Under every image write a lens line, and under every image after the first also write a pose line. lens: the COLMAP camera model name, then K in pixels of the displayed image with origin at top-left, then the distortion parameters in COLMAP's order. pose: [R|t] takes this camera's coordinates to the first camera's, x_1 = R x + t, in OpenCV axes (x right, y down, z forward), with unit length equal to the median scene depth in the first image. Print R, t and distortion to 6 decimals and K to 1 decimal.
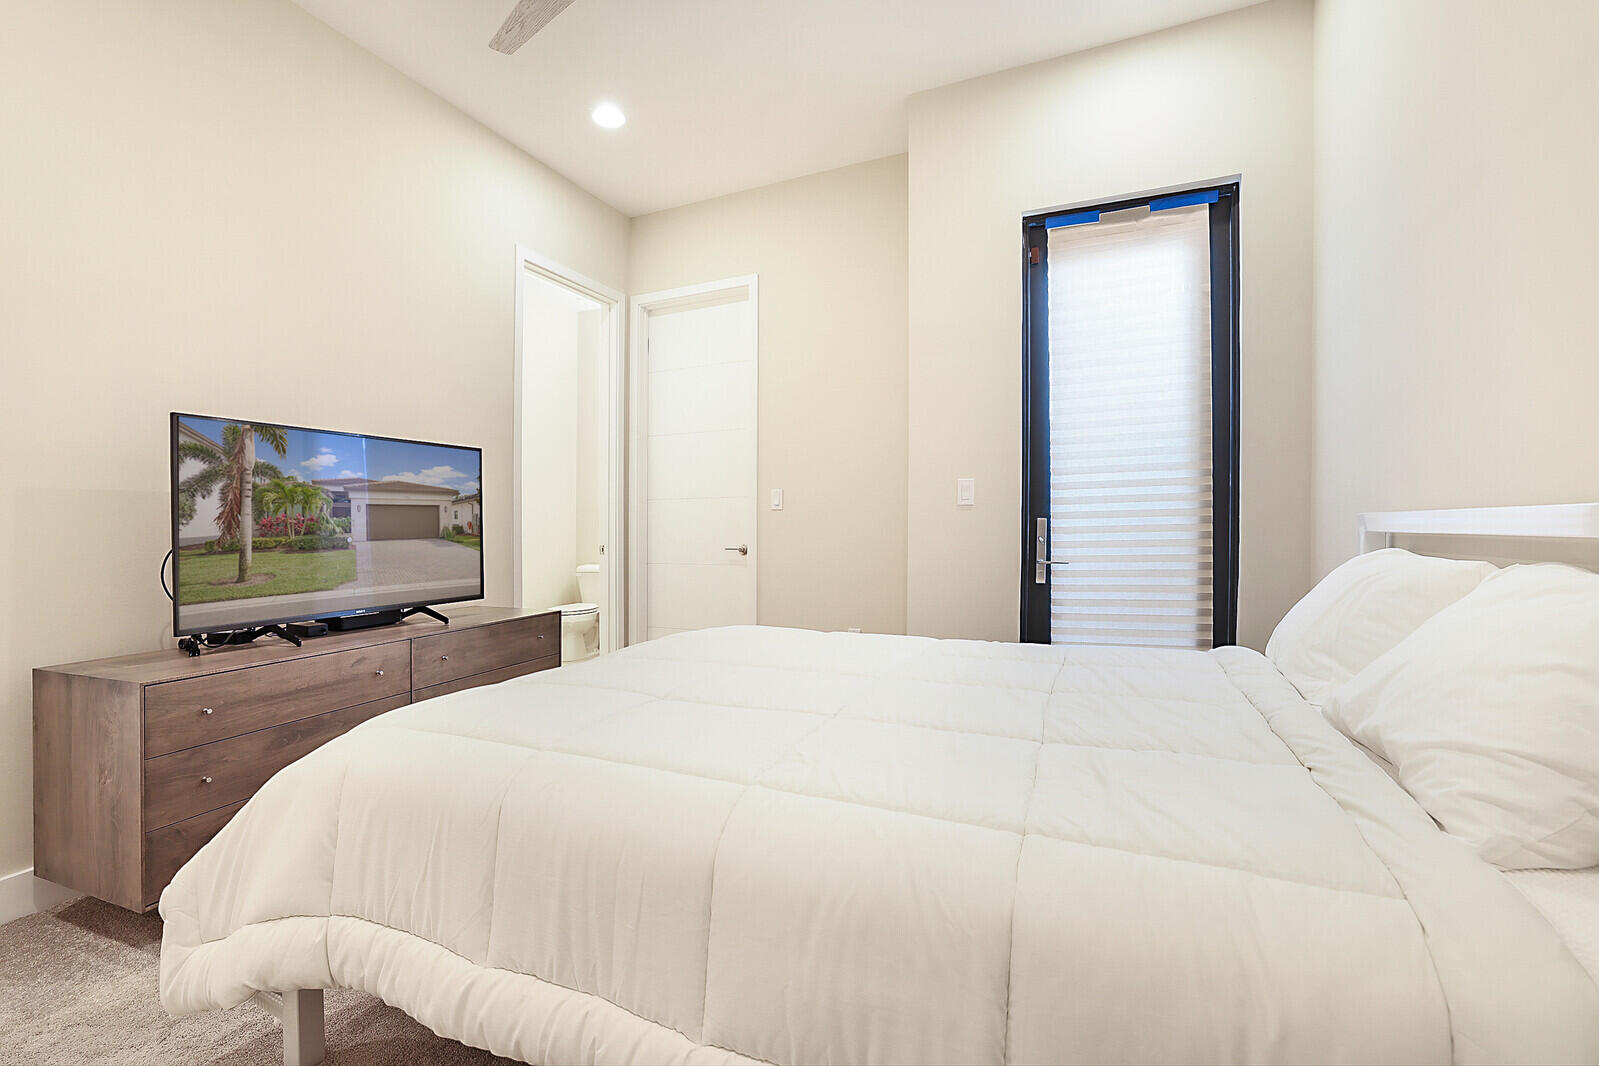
lens RADIAL K [[718.1, 0, 744.4], [0, 718.1, 500.7], [0, 0, 1]] dist [-0.015230, 0.001070]
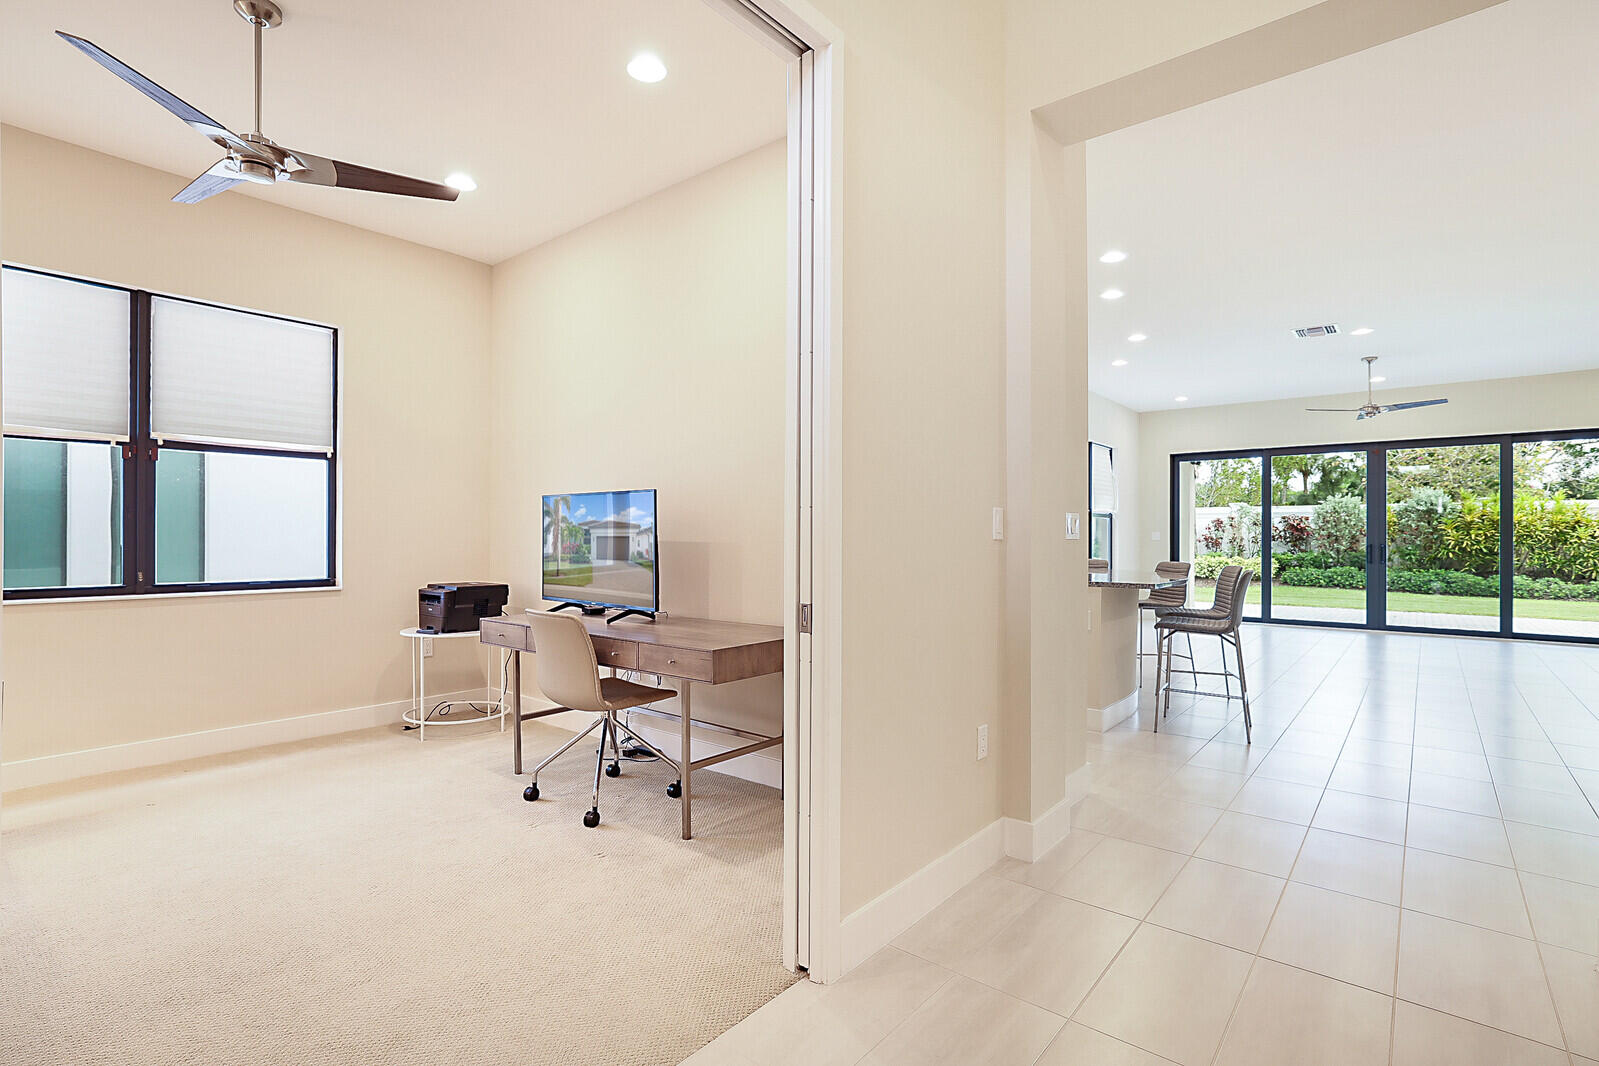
lens RADIAL K [[772.0, 0, 794.3], [0, 772.0, 538.3], [0, 0, 1]] dist [-0.001762, -0.000436]
pose [[-0.285435, -0.002603, -0.958395, 1.095838], [0.016822, 0.999829, -0.007725, 0.032993], [0.958250, -0.018327, -0.285342, 2.095731]]
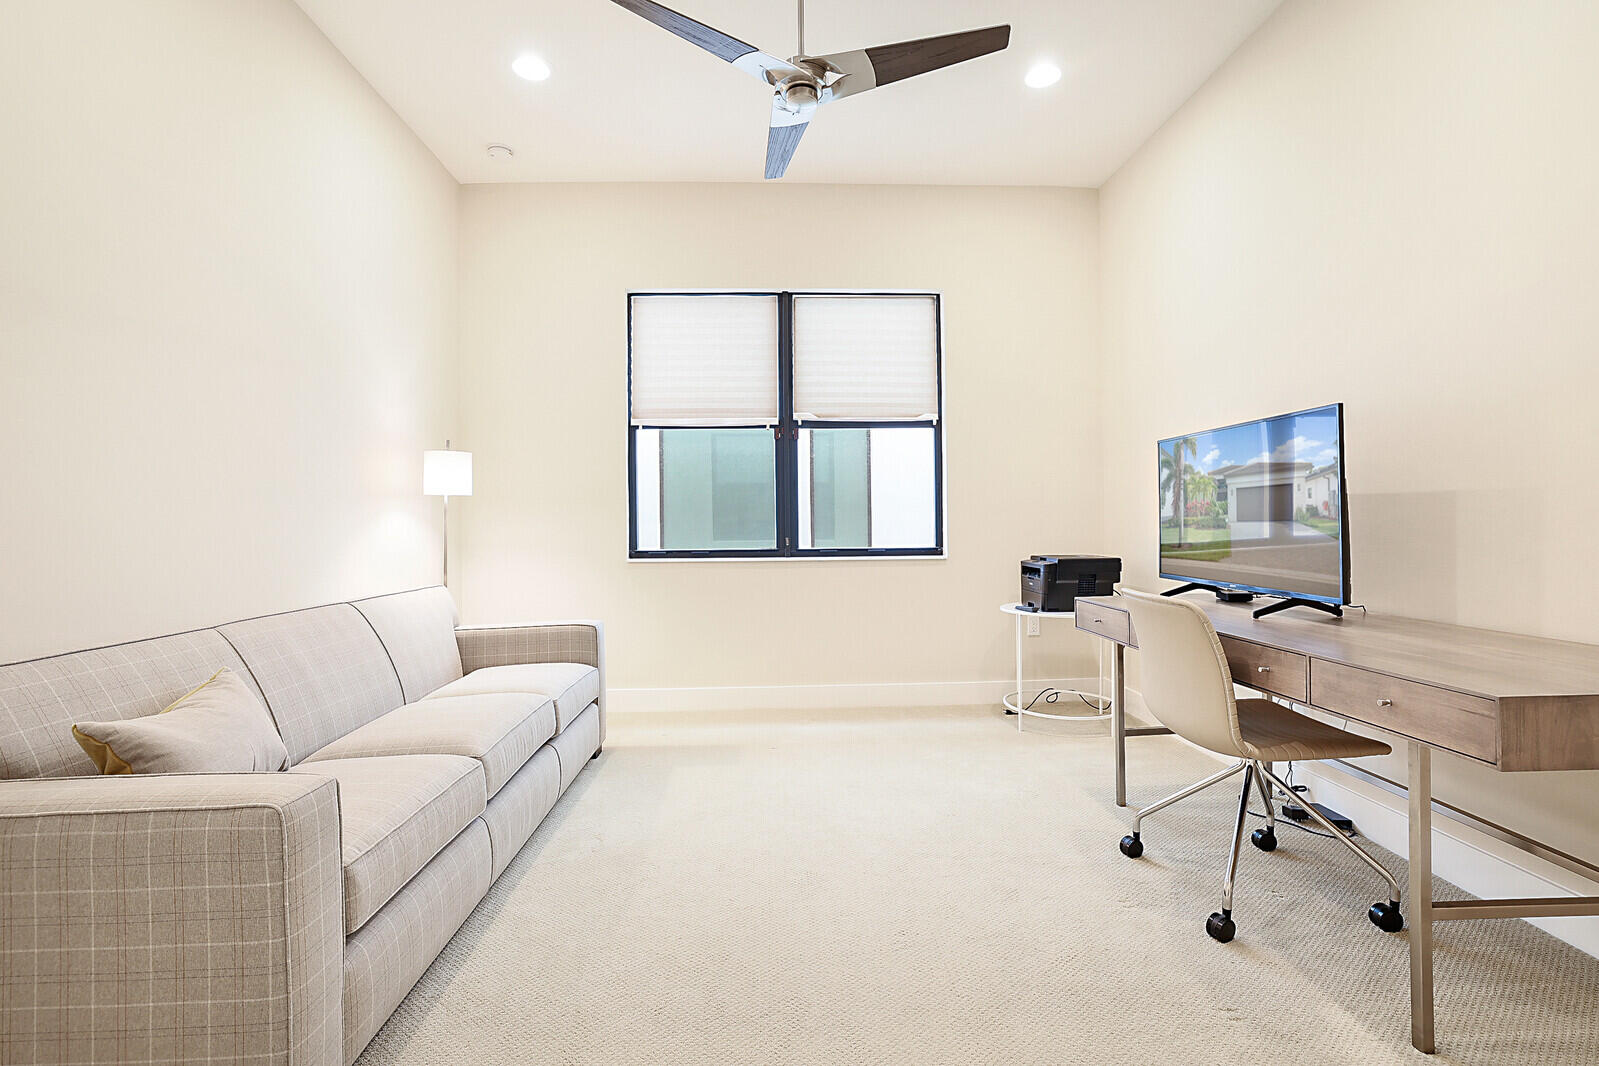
lens RADIAL K [[709.9, 0, 790.0], [0, 709.9, 526.6], [0, 0, 1]] dist [-0.044538, 0.016067]
pose [[-0.904544, 0.008157, -0.426303, 0.598510], [0.017178, 0.999702, -0.017320, 0.077011], [0.426035, -0.022990, -0.904415, 1.831327]]
